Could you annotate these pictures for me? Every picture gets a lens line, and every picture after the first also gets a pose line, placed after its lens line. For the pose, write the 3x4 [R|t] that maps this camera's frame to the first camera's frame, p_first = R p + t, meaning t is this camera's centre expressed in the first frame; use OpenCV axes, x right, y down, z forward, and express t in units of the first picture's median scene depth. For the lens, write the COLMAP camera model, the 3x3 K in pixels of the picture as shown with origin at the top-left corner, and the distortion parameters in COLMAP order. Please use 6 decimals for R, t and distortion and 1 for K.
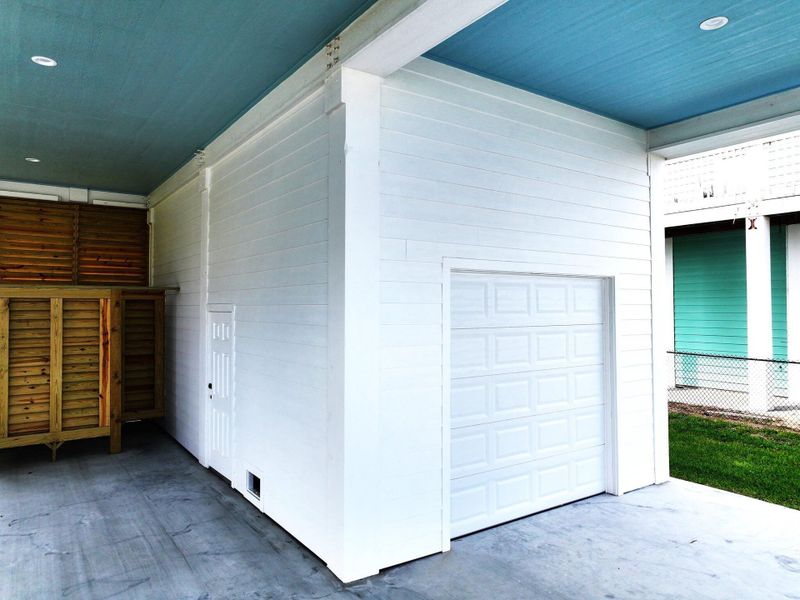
lens RADIAL K [[562.3, 0, 399.9], [0, 562.3, 296.9], [0, 0, 1]] dist [-0.001358, 0.005107]
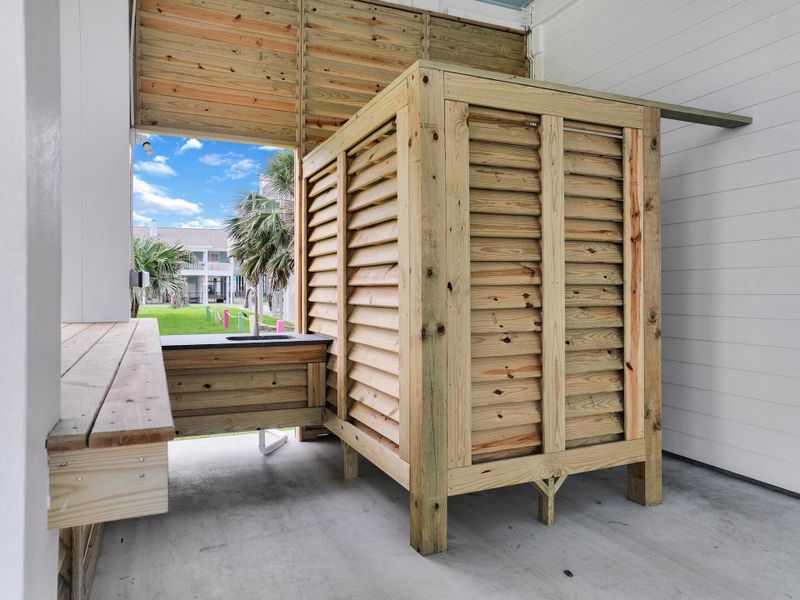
lens RADIAL K [[562.3, 0, 401.0], [0, 562.3, 292.9], [0, 0, 1]] dist [-0.001358, 0.005107]
pose [[0.980889, 0.003275, -0.194543, -0.638225], [0.003421, 0.999413, 0.034073, 0.112552], [0.194541, -0.034087, 0.980302, 0.588444]]
